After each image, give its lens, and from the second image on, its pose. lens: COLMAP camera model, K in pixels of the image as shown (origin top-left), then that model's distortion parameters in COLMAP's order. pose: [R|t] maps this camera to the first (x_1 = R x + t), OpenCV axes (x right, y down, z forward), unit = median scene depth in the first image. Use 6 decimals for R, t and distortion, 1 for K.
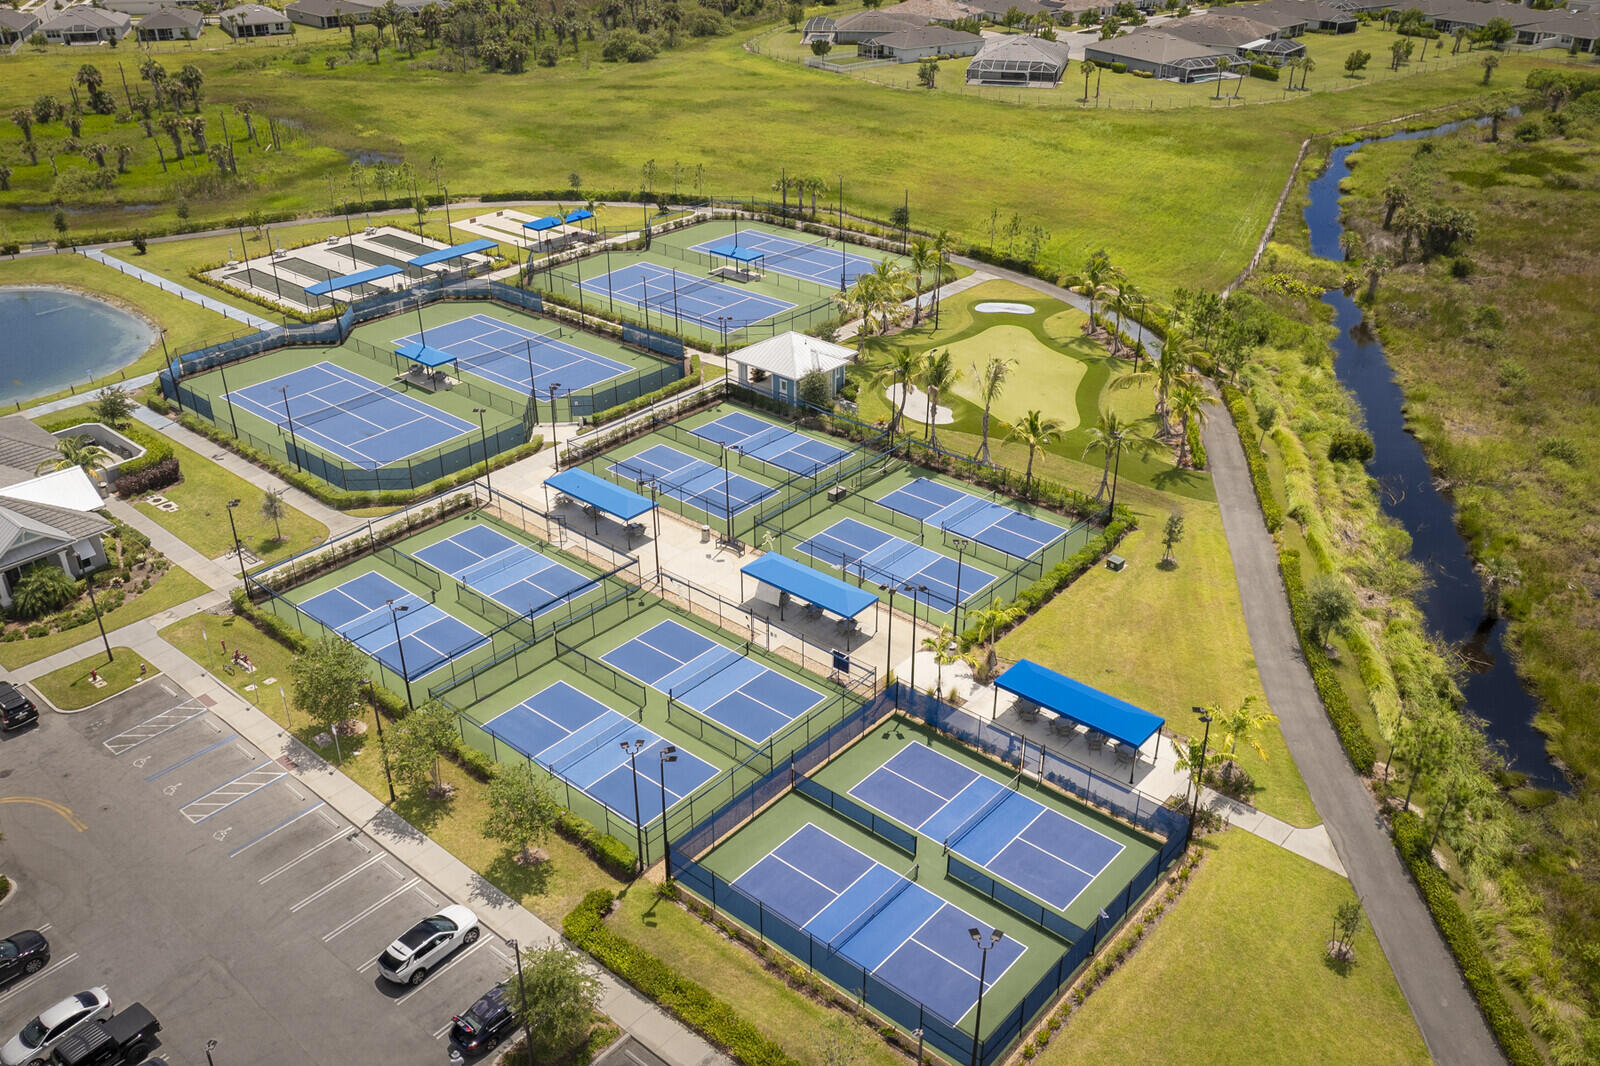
lens RADIAL K [[1317.7, 0, 796.2], [0, 1317.7, 533.2], [0, 0, 1]] dist [-0.038838, 0.052183]
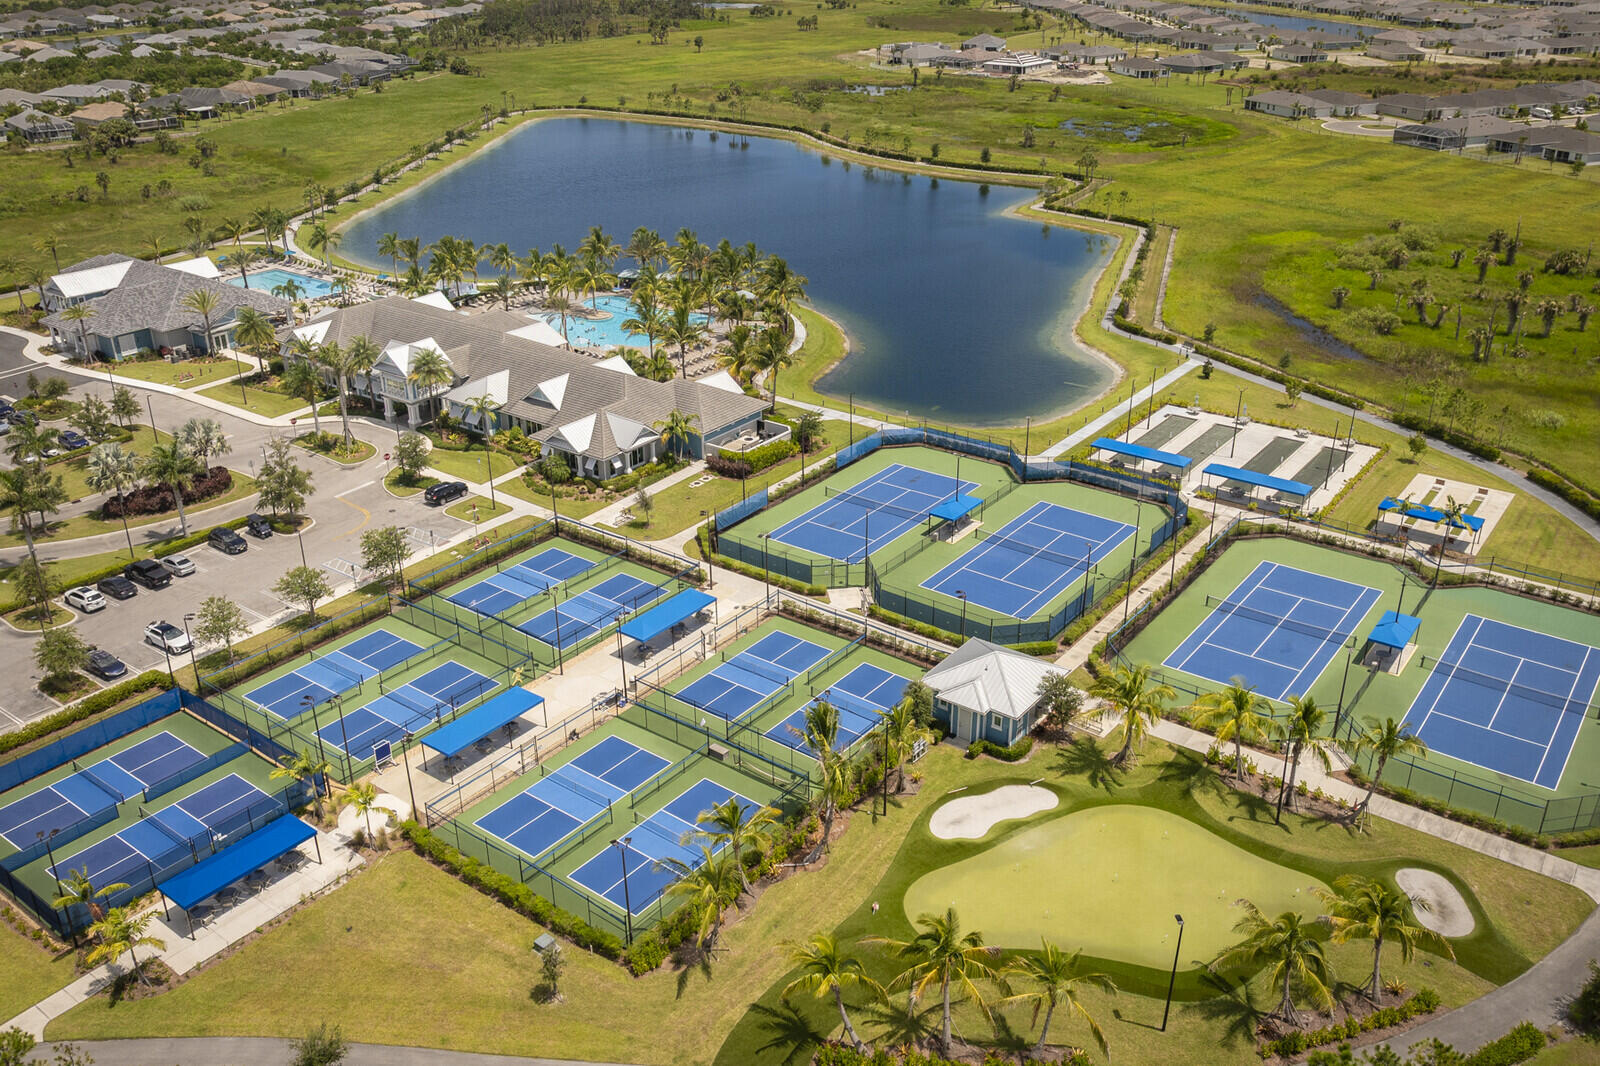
lens RADIAL K [[1317.7, 0, 796.2], [0, 1317.7, 533.2], [0, 0, 1]] dist [-0.038838, 0.052183]
pose [[0.069150, 0.424224, -0.902913, 0.606722], [-0.474804, 0.809991, 0.344203, -0.376267], [0.877371, 0.404905, 0.257434, 0.546034]]
